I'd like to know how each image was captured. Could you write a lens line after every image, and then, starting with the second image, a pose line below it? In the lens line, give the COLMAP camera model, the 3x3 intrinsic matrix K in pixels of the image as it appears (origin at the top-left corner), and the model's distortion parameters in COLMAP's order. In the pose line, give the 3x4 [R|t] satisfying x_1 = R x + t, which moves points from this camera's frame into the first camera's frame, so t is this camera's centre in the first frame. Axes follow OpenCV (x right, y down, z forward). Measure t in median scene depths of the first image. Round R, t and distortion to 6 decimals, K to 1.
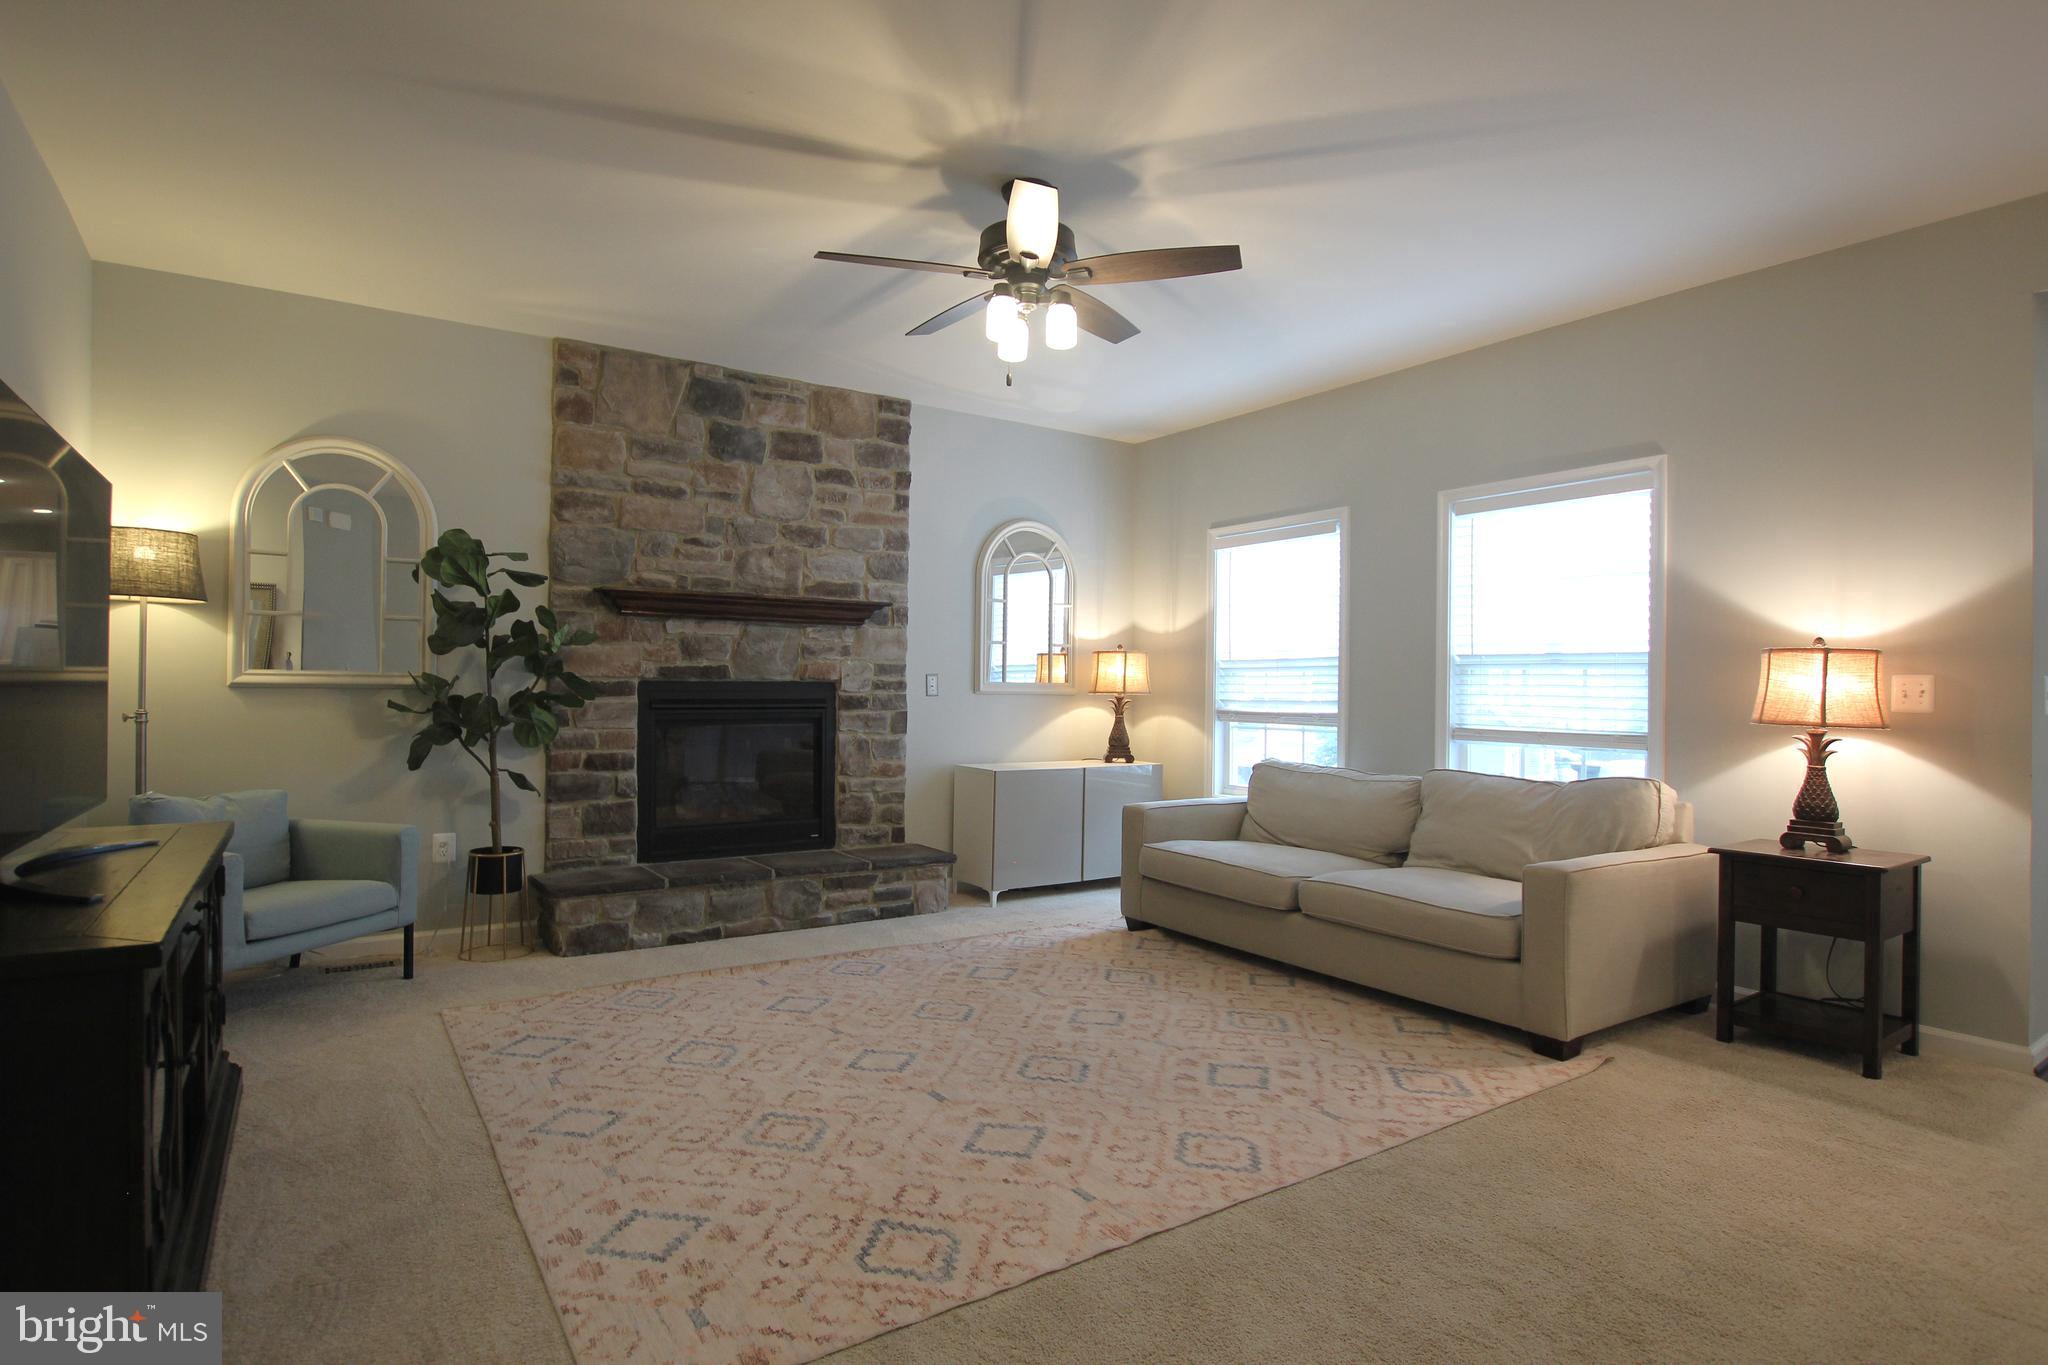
lens RADIAL K [[1064.8, 0, 981.1], [0, 1064.8, 678.4], [0, 0, 1]] dist [-0.031737, 0.000407]
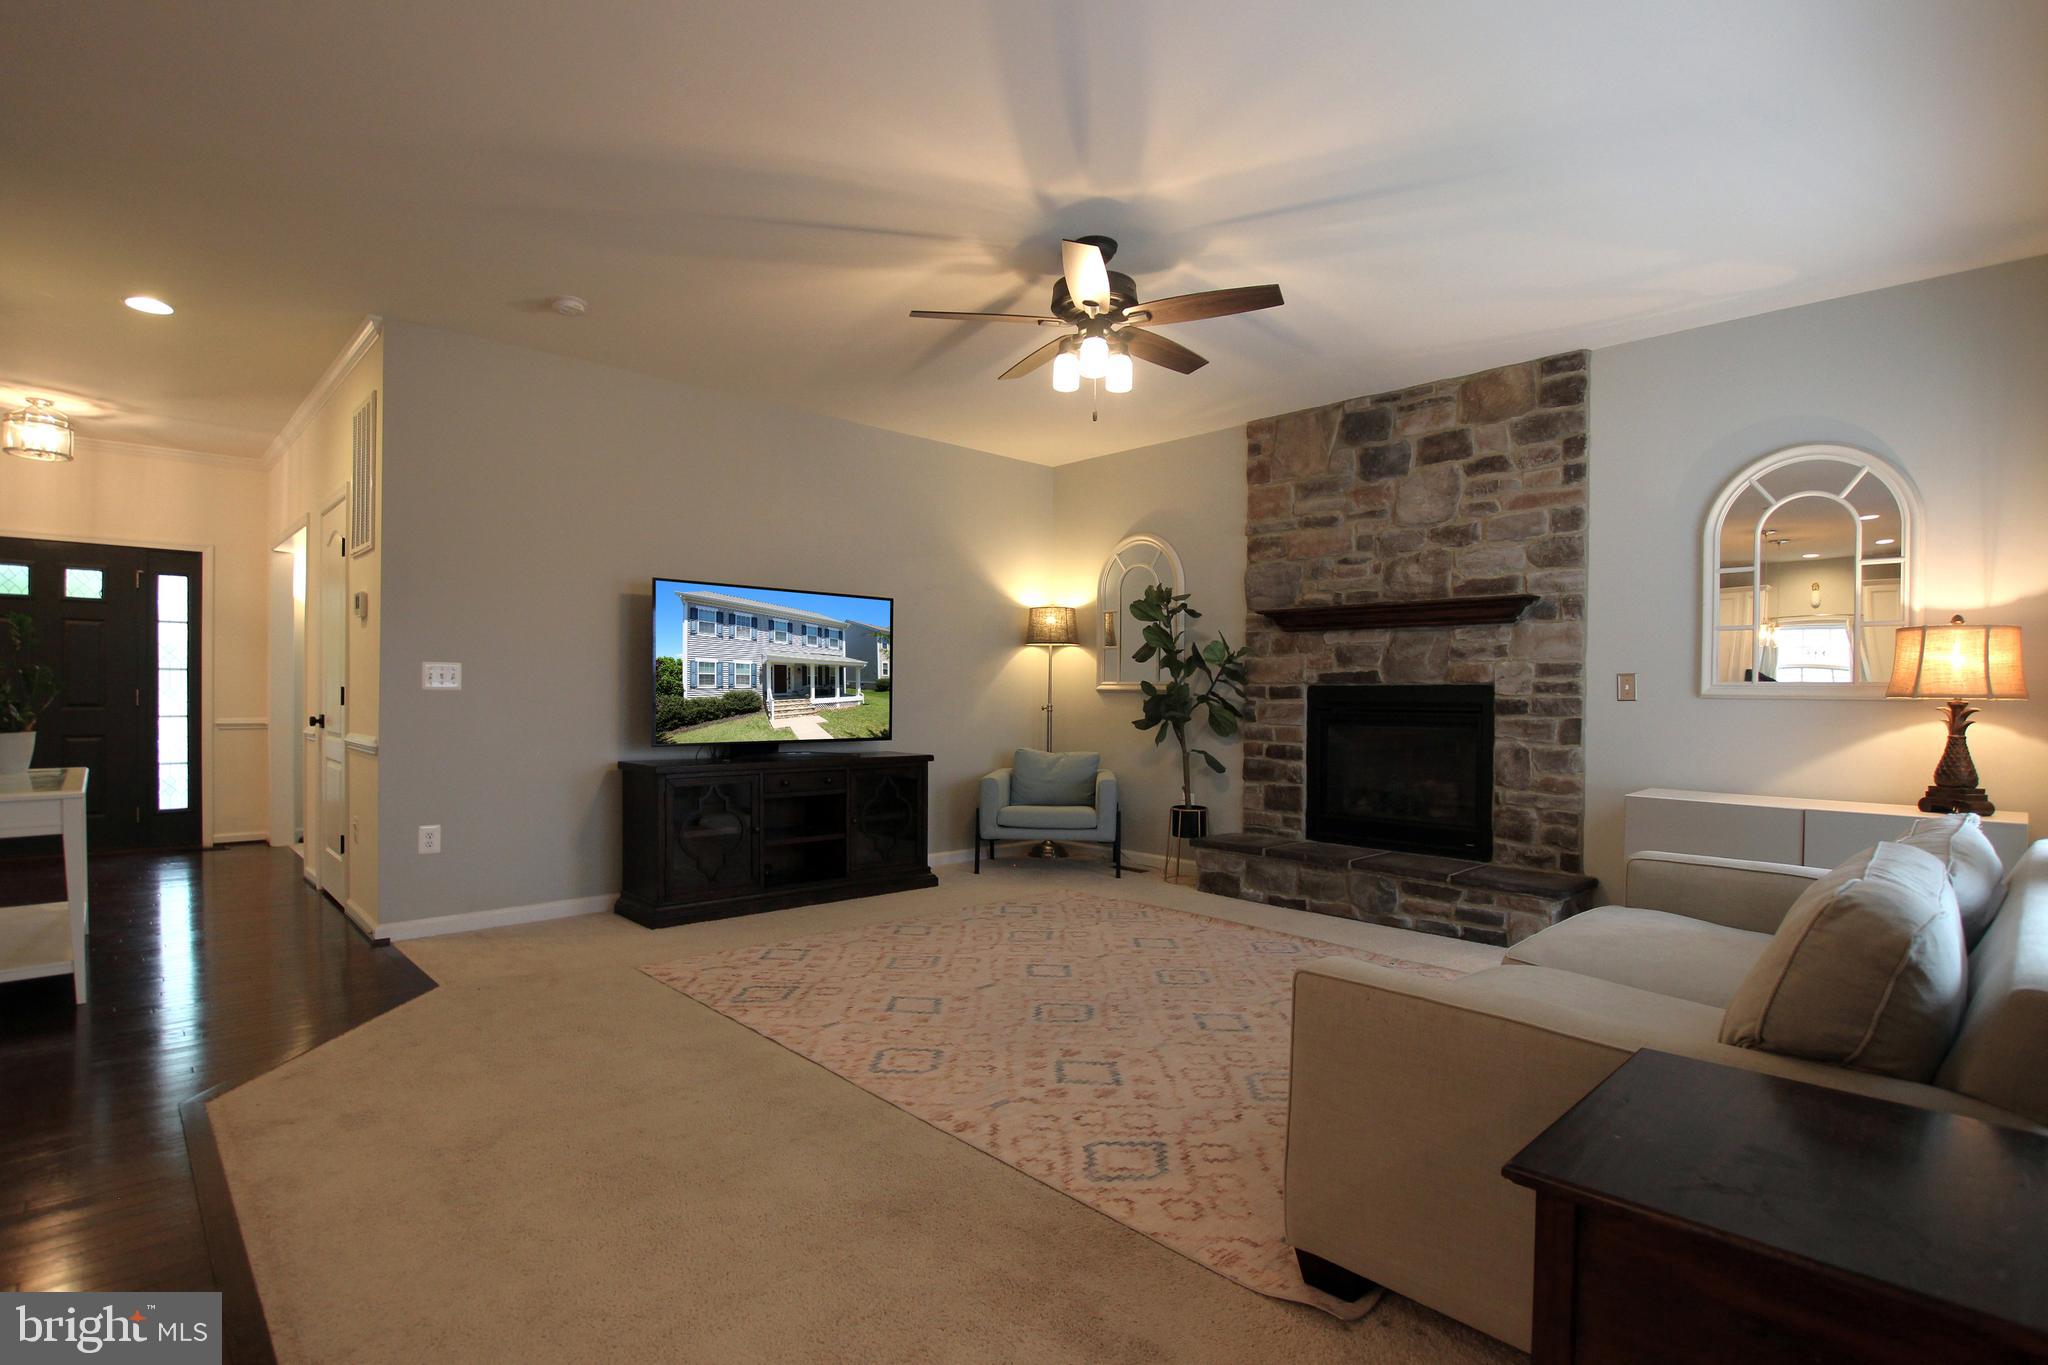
lens RADIAL K [[996.8, 0, 1016.0], [0, 996.8, 699.4], [0, 0, 1]] dist [-0.029195, 0.000328]
pose [[0.168934, -0.002394, -0.985624, 0.689105], [0.001487, 0.999997, -0.002174, 0.018540], [0.985626, -0.001098, 0.168937, 0.469274]]
